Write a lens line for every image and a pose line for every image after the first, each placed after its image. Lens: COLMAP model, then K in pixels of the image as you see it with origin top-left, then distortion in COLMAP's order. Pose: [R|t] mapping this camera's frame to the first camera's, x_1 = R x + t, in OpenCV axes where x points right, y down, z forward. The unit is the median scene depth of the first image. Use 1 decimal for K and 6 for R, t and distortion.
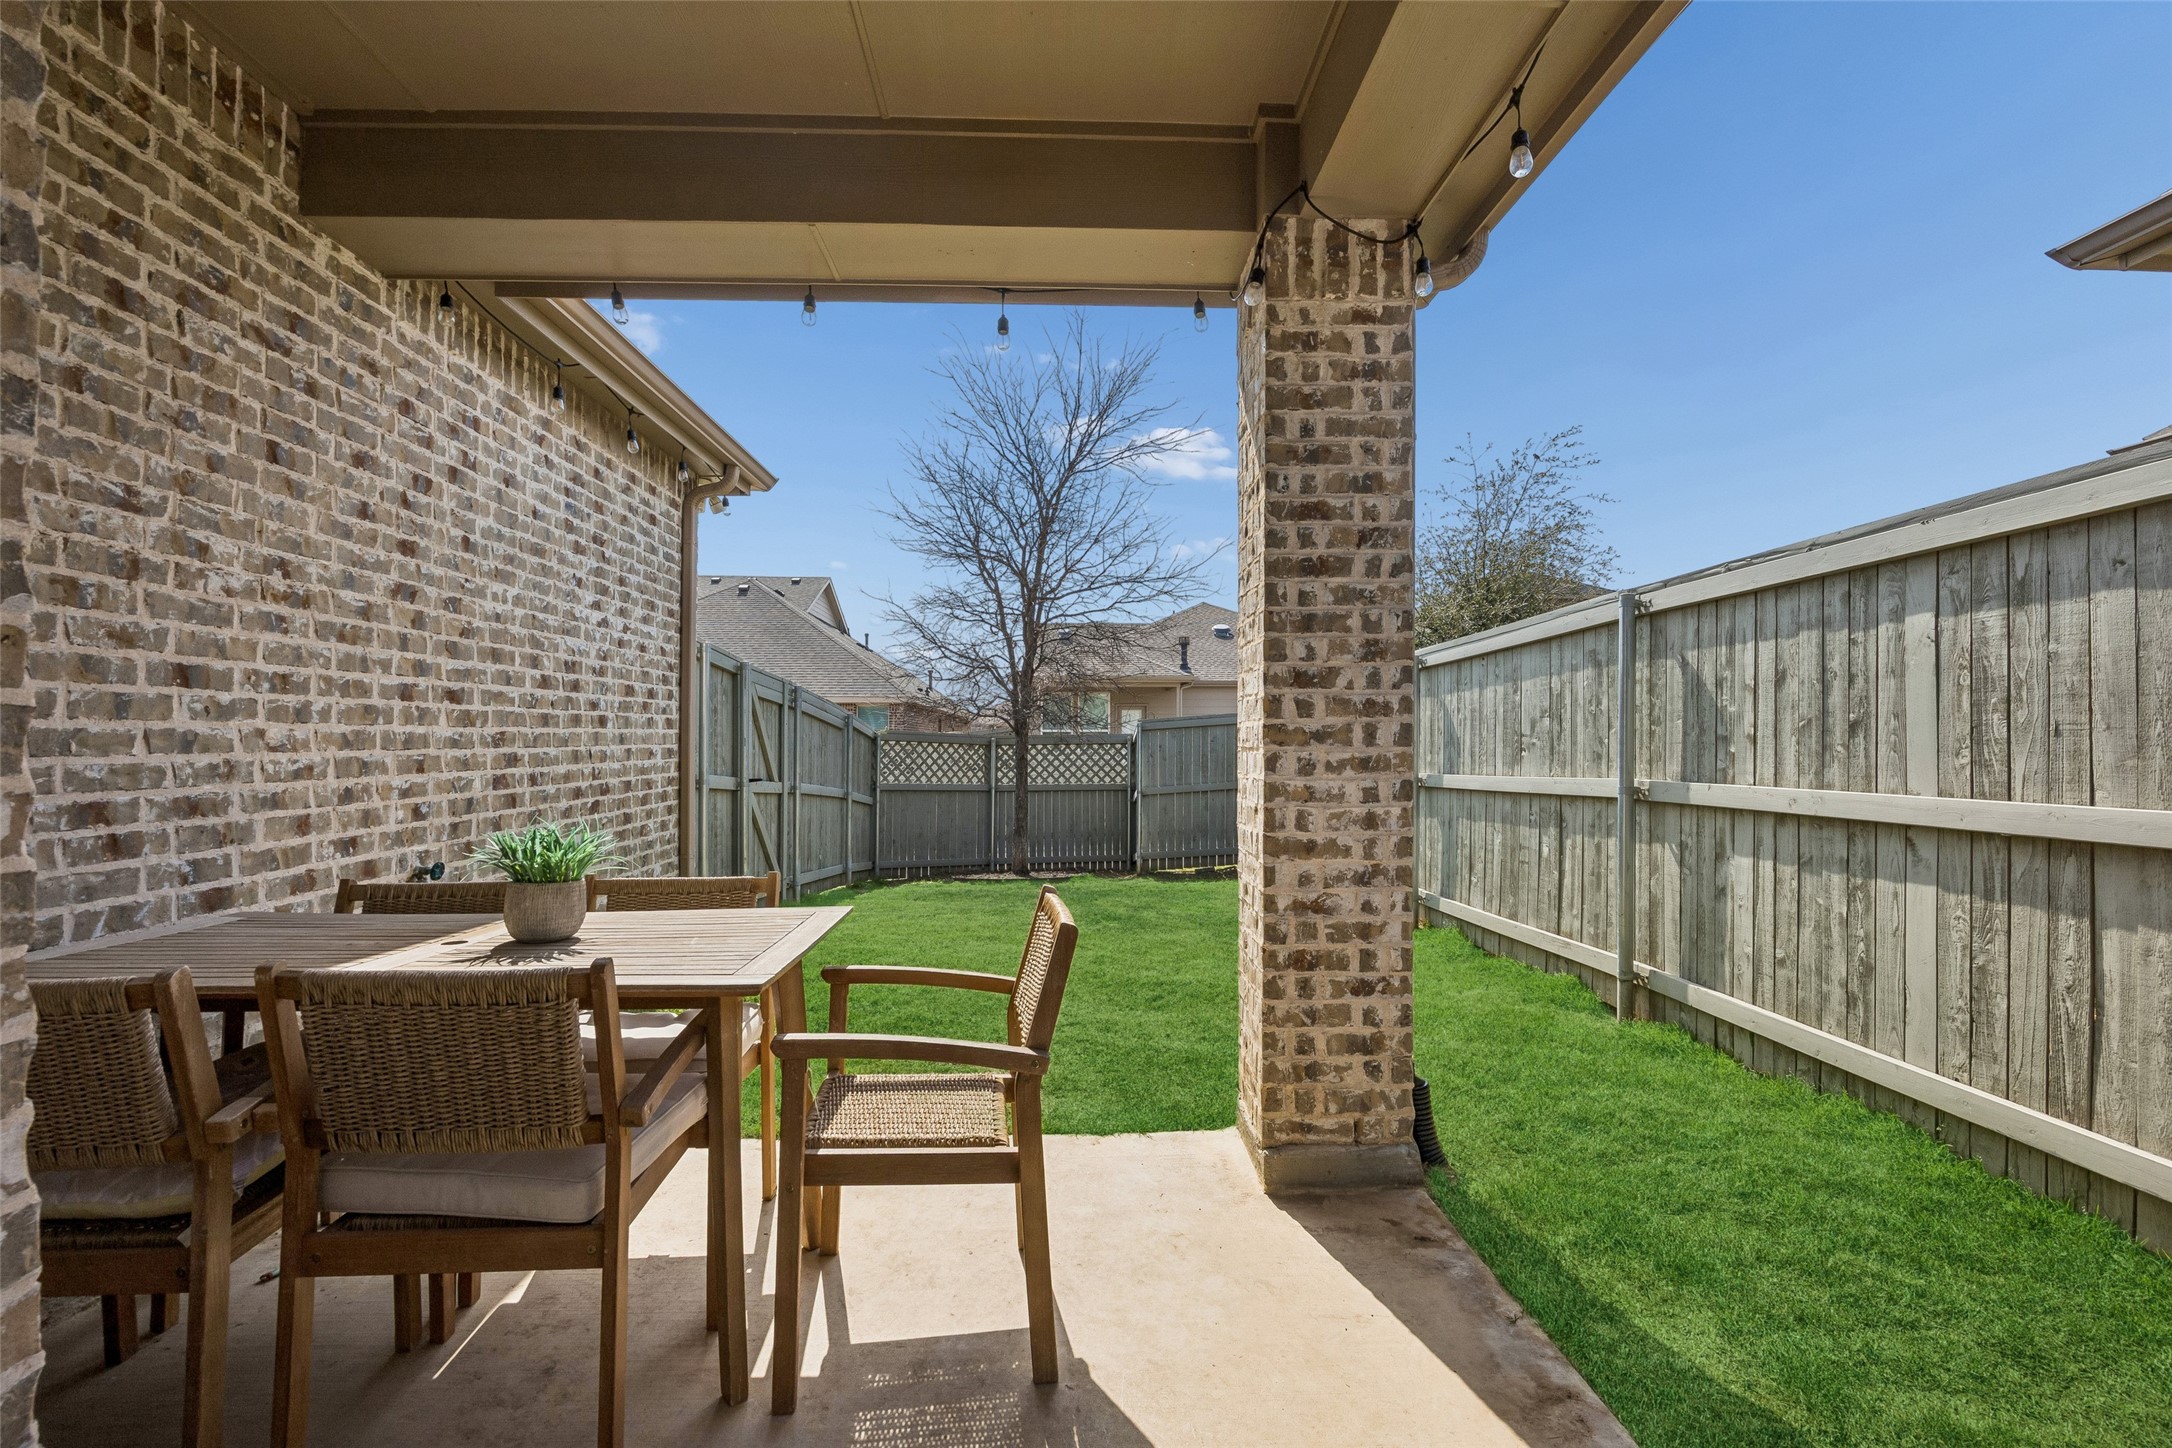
lens RADIAL K [[955.0, 0, 1081.3], [0, 955.0, 732.7], [0, 0, 1]] dist [-0.015833, 0.000896]
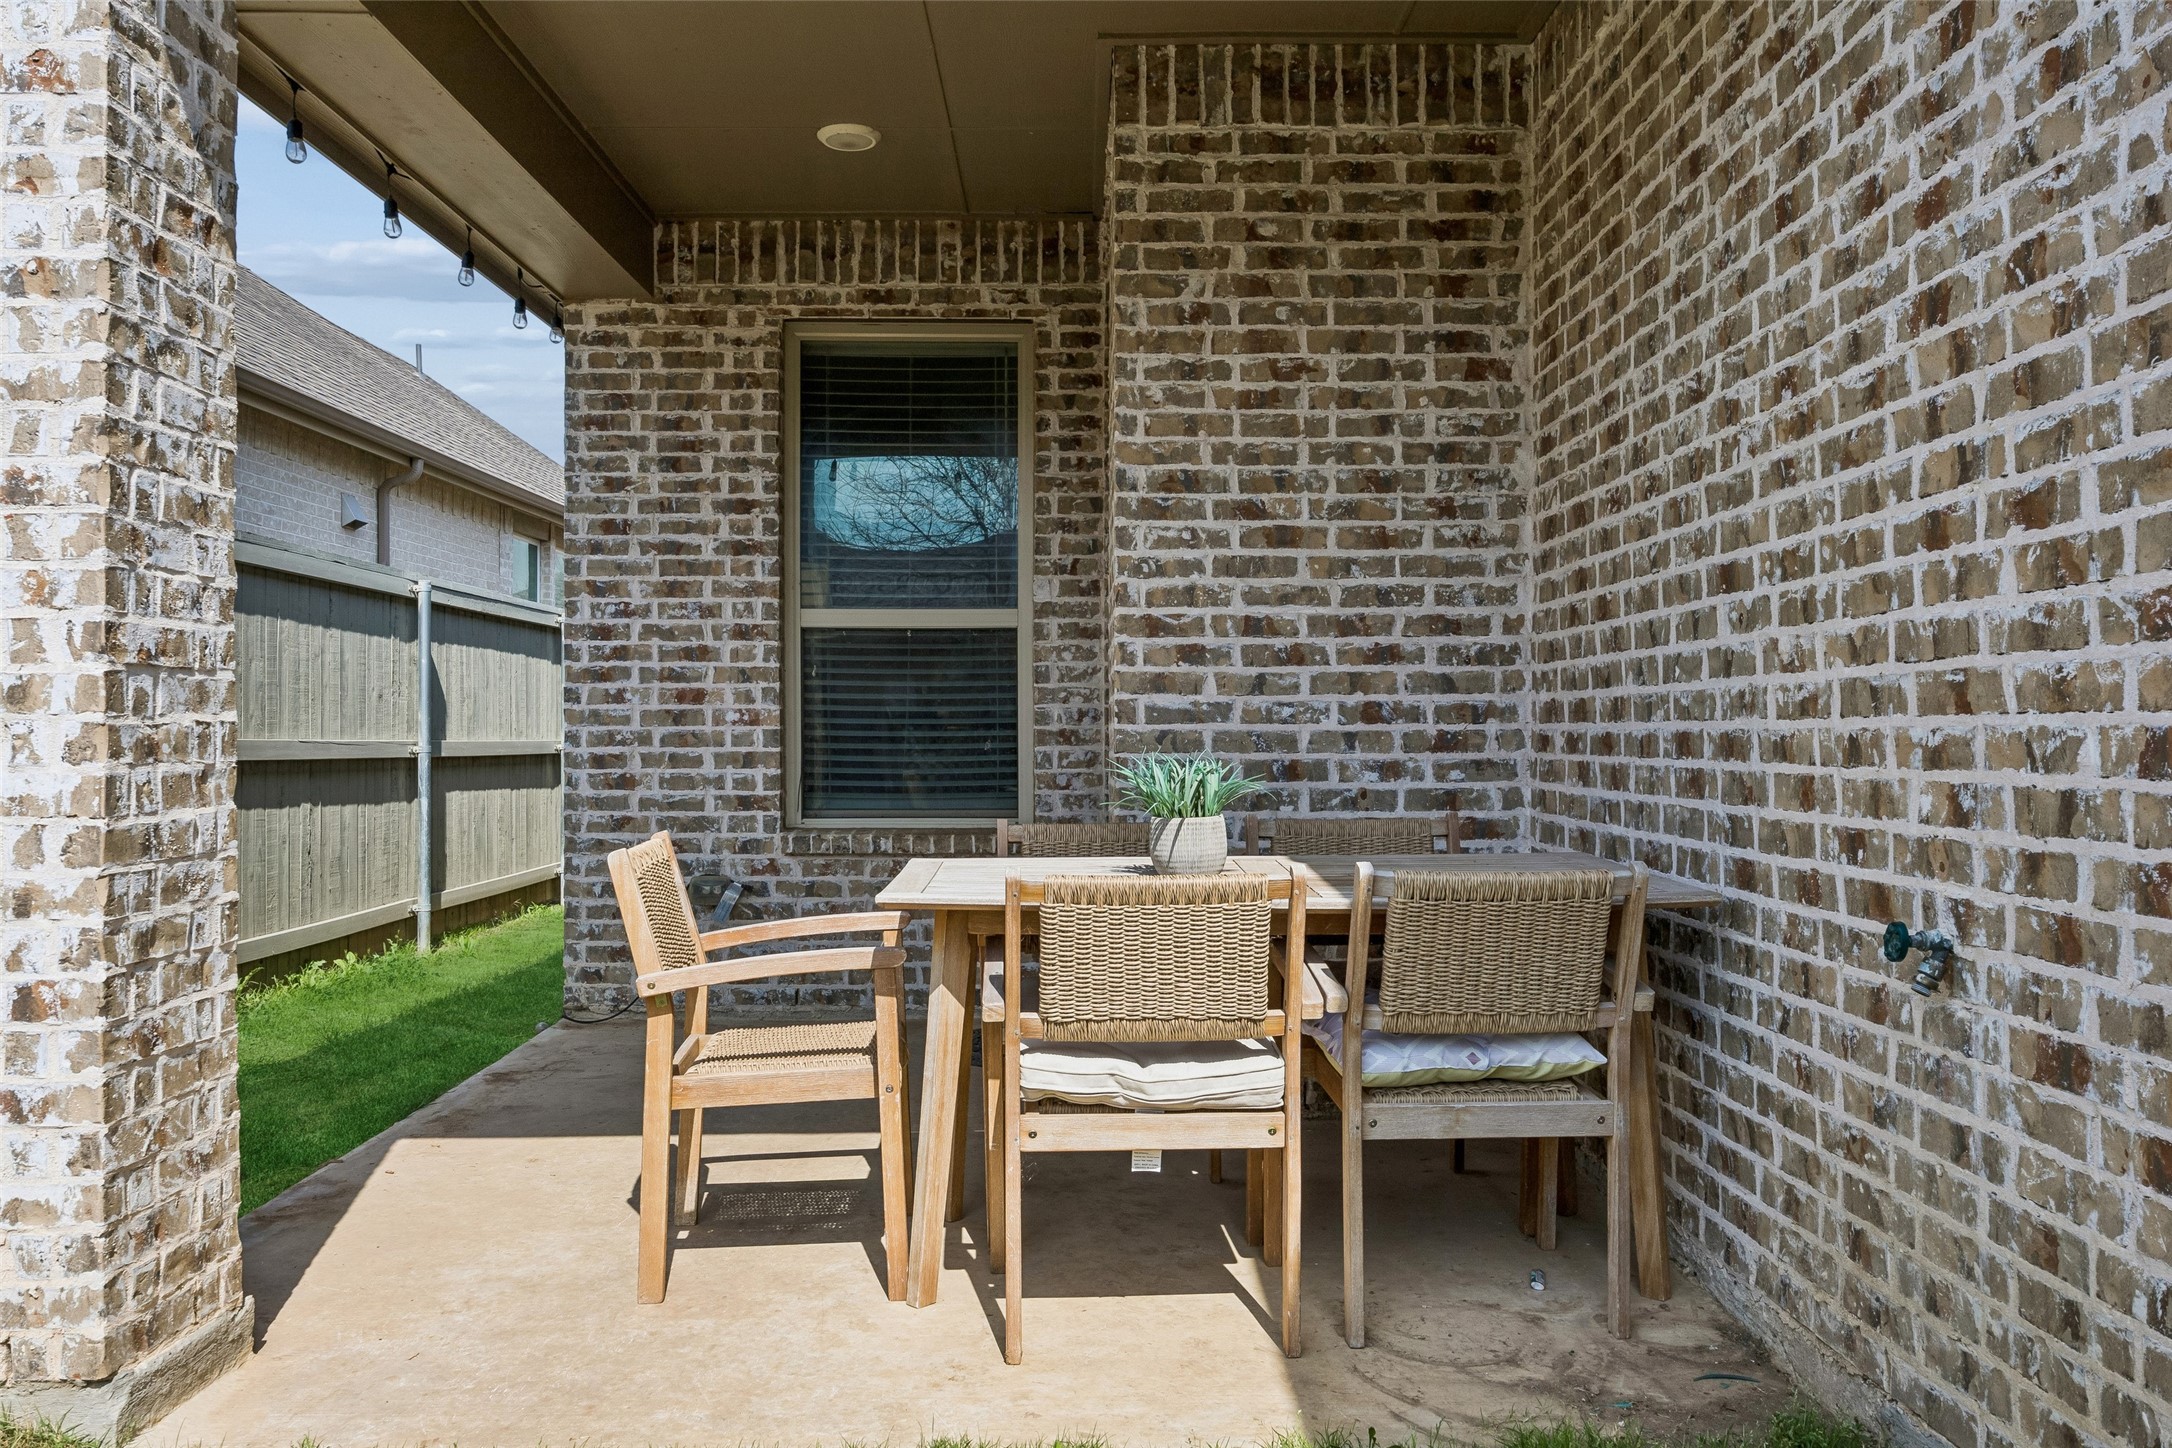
lens RADIAL K [[1741.6, 0, 1085.1], [0, 1741.6, 724.0], [0, 0, 1]] dist [0.005079, 0.000740]
pose [[-0.999529, 0.002522, 0.030589, -0.403240], [0.002181, 0.999935, -0.011182, 0.066732], [-0.030615, -0.011110, -0.999469, 2.165391]]
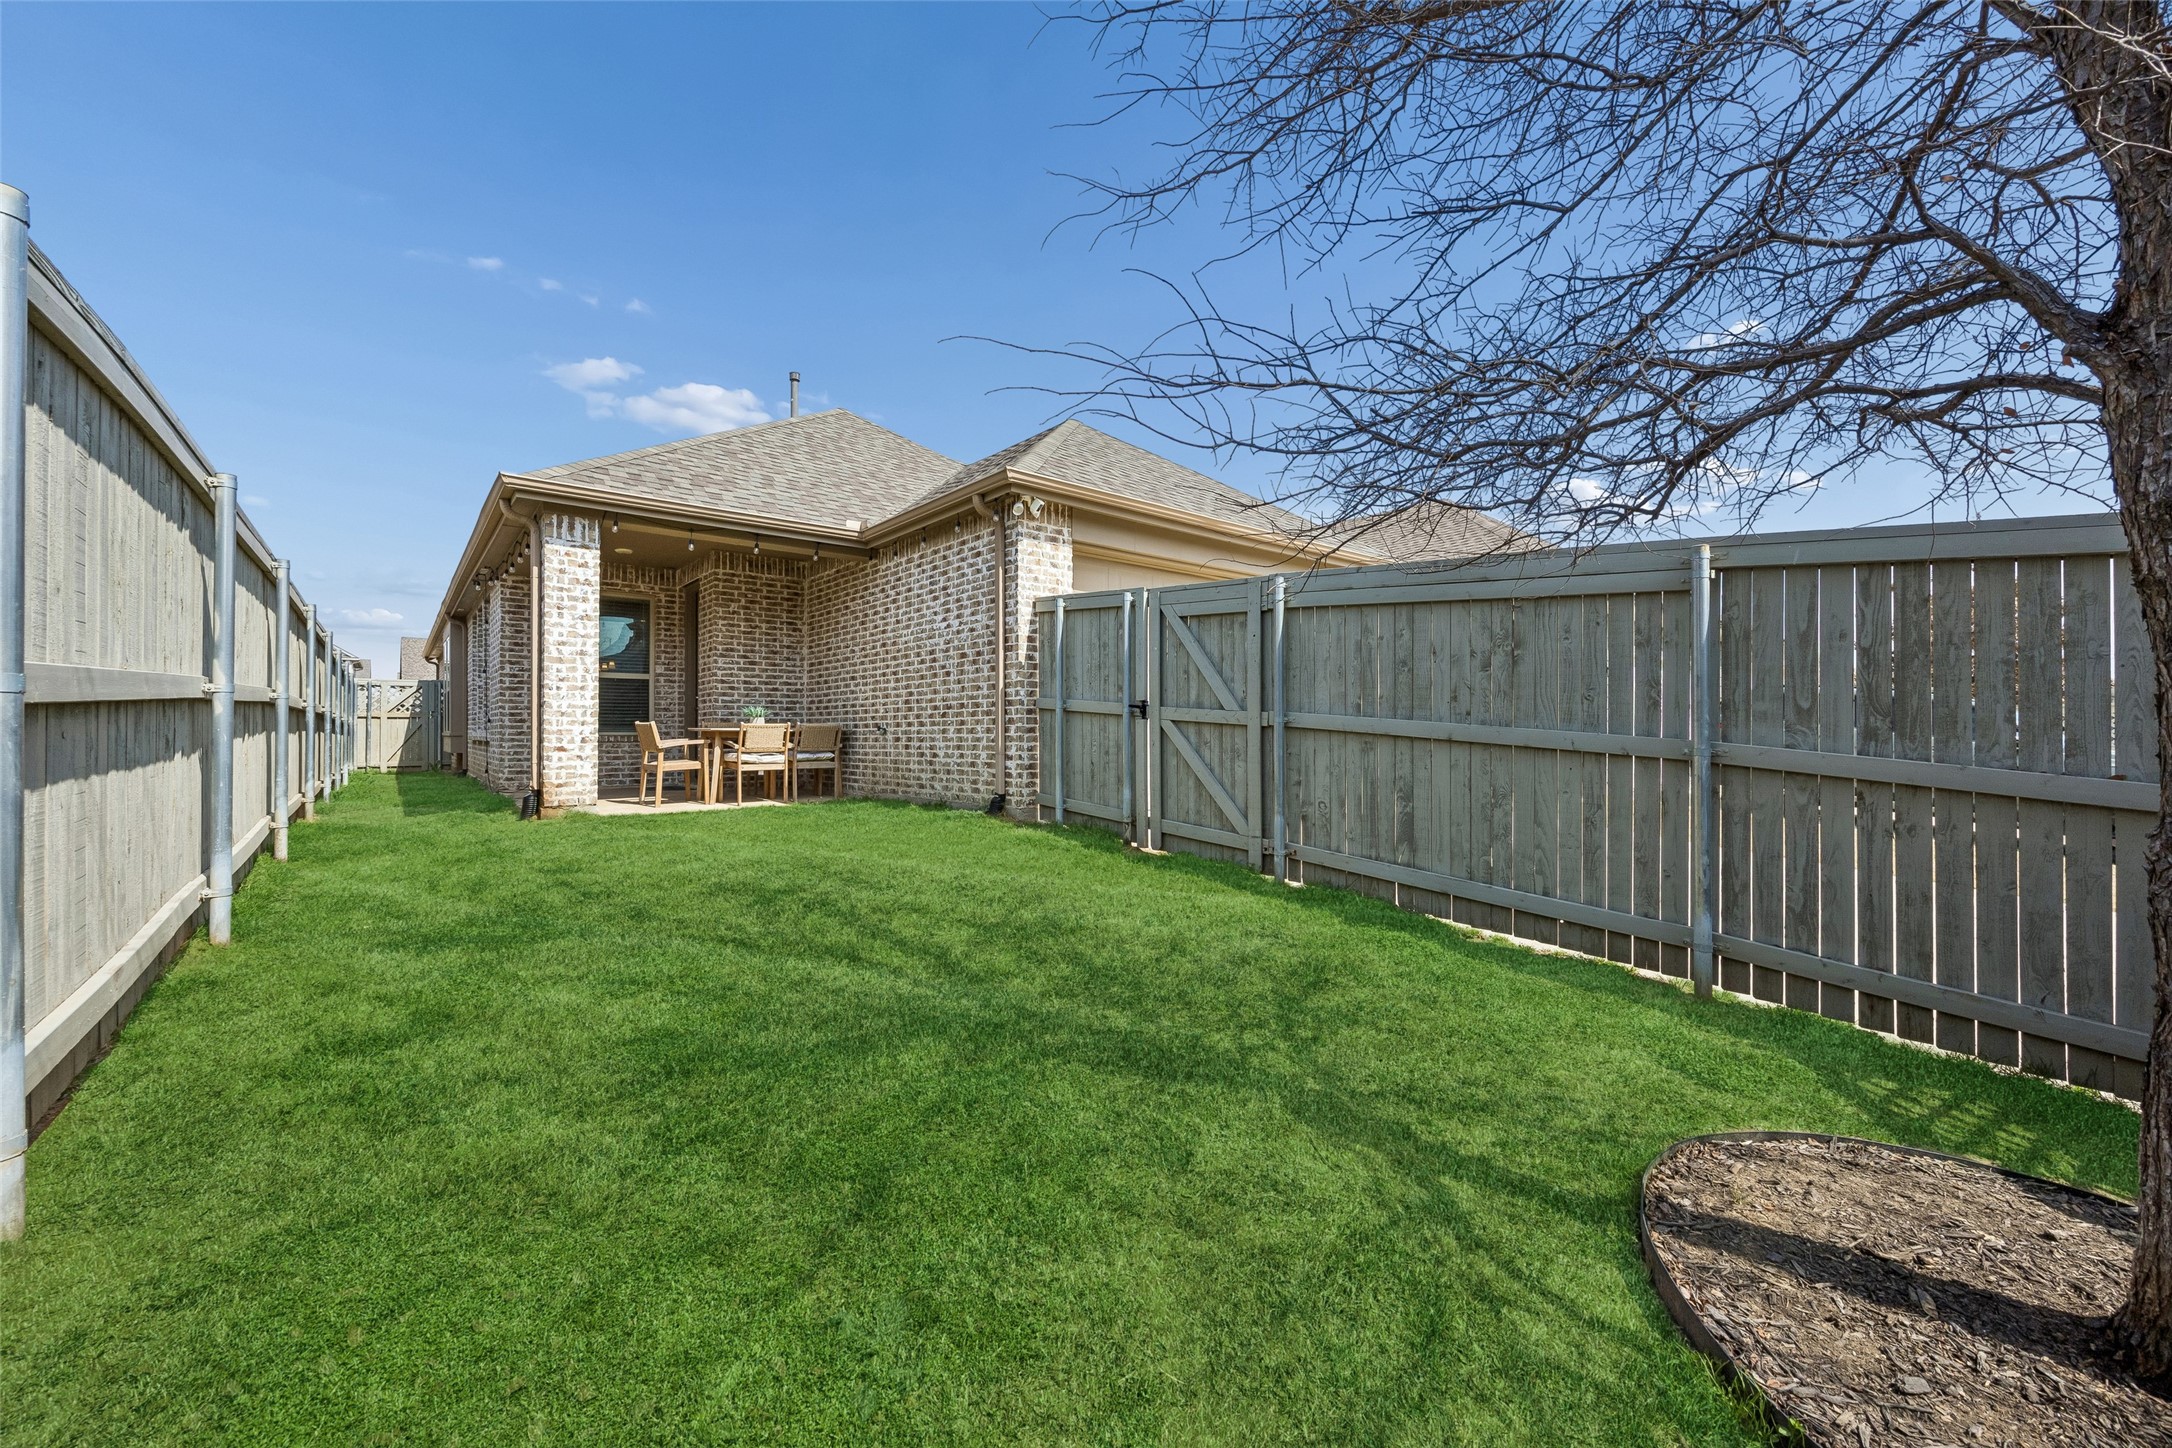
lens RADIAL K [[828.7, 0, 1086.3], [0, 828.7, 729.2], [0, 0, 1]] dist [-0.008090, 0.000942]
pose [[-0.789530, 0.000031, -0.613712, 0.631831], [0.007892, 0.999918, -0.010103, 0.222467], [0.613661, -0.012820, -0.789466, 4.481695]]
